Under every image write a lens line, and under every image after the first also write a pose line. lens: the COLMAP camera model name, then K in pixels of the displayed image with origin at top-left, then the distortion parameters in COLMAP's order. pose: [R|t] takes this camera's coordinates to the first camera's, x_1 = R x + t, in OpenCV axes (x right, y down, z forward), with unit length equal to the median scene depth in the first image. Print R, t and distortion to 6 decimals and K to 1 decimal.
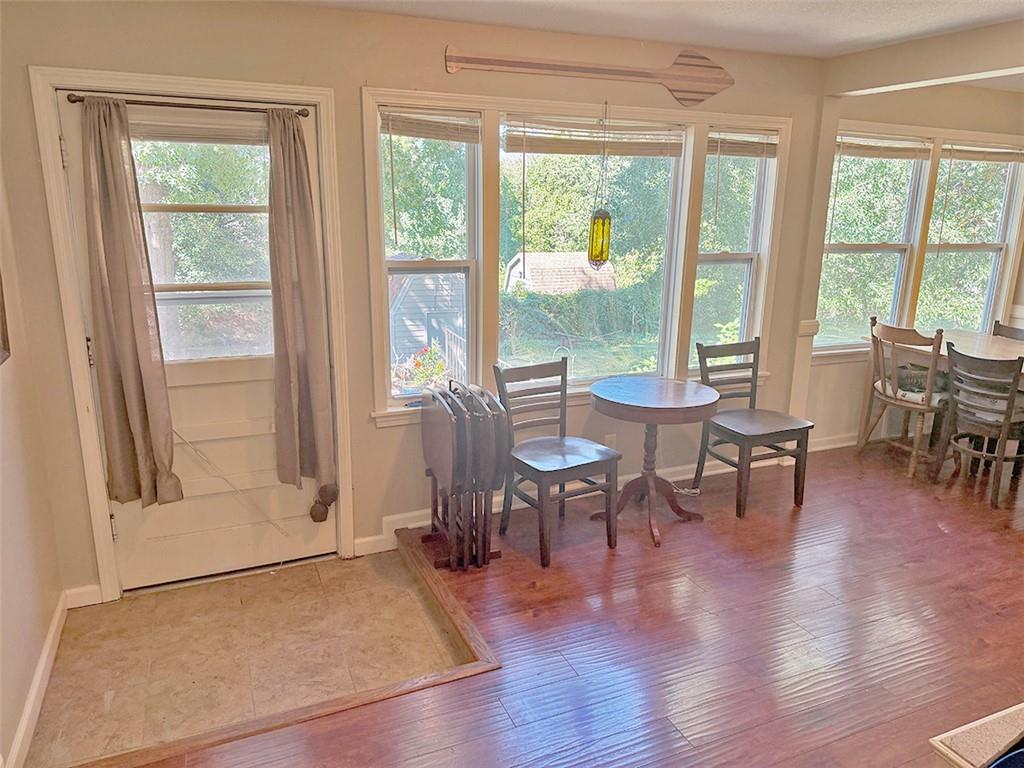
lens RADIAL K [[711.1, 0, 508.0], [0, 711.1, 382.0], [0, 0, 1]] dist [0.101305, -0.152930]
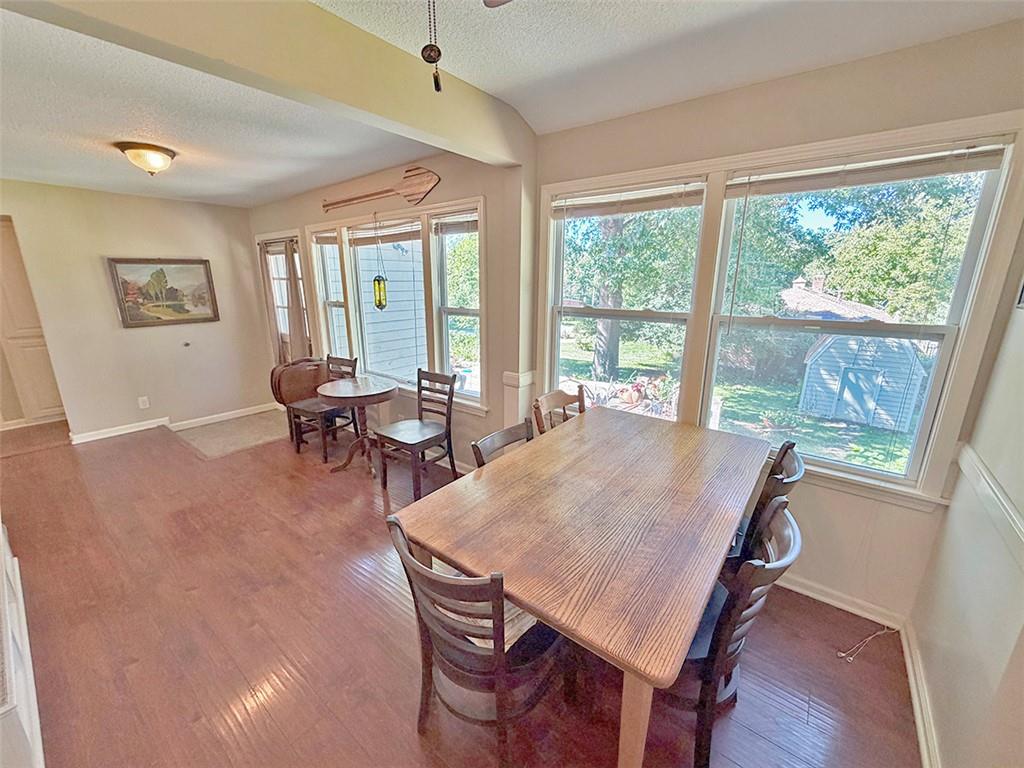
lens RADIAL K [[407.9, 0, 508.3], [0, 407.9, 385.3], [0, 0, 1]] dist [-0.000264, -0.000069]
pose [[0.472528, 0.207170, -0.856620, 0.917839], [-0.206336, 0.970970, 0.121006, -0.135806], [0.856821, 0.119573, 0.501557, 0.648109]]
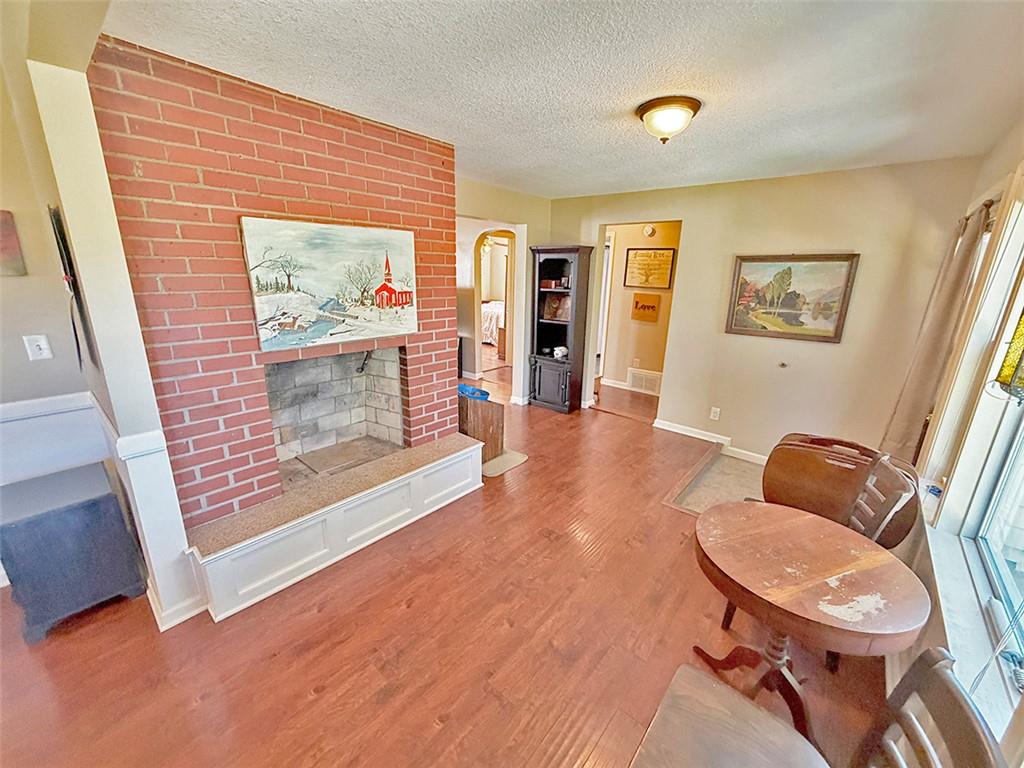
lens RADIAL K [[407.9, 0, 508.3], [0, 407.9, 385.3], [0, 0, 1]] dist [-0.000264, -0.000069]
pose [[-0.902106, 0.082853, -0.423486, 0.467431], [-0.139107, 0.873163, 0.467156, -0.206867], [0.408478, 0.480335, -0.776160, 0.873436]]
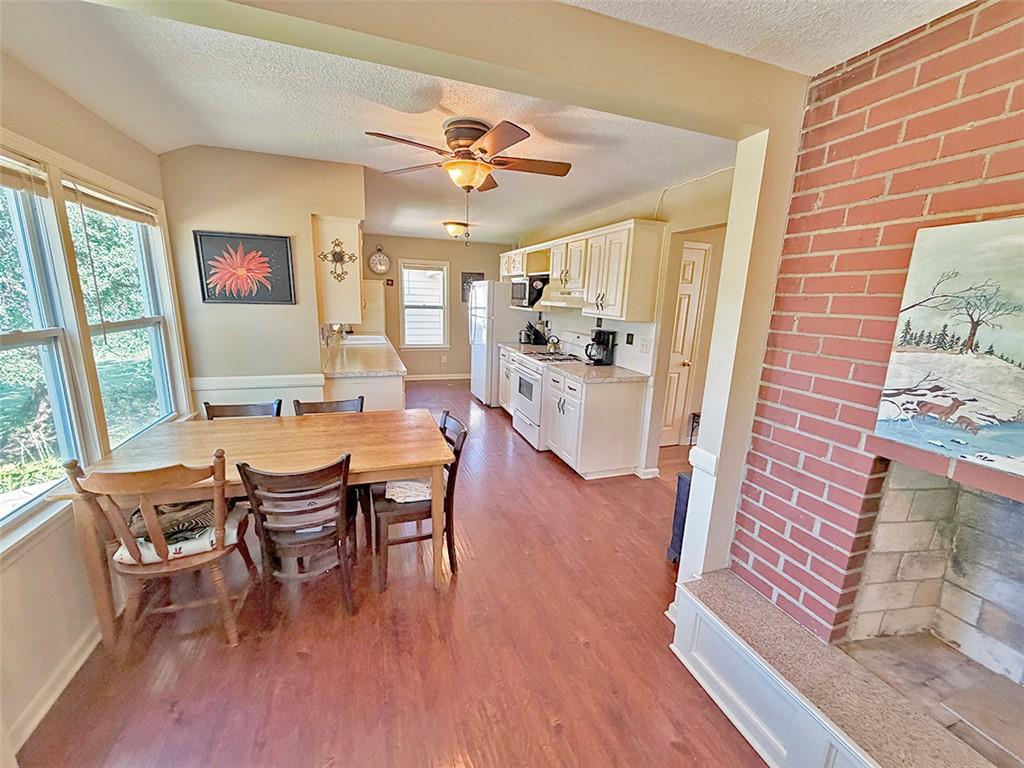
lens RADIAL K [[404.4, 0, 508.7], [0, 404.4, 385.8], [0, 0, 1]] dist [-0.000638, 0.000034]
pose [[0.067816, -0.231080, 0.970568, 0.231082], [0.213580, 0.953619, 0.212121, -0.142005], [-0.974569, 0.192909, 0.114025, 0.612880]]
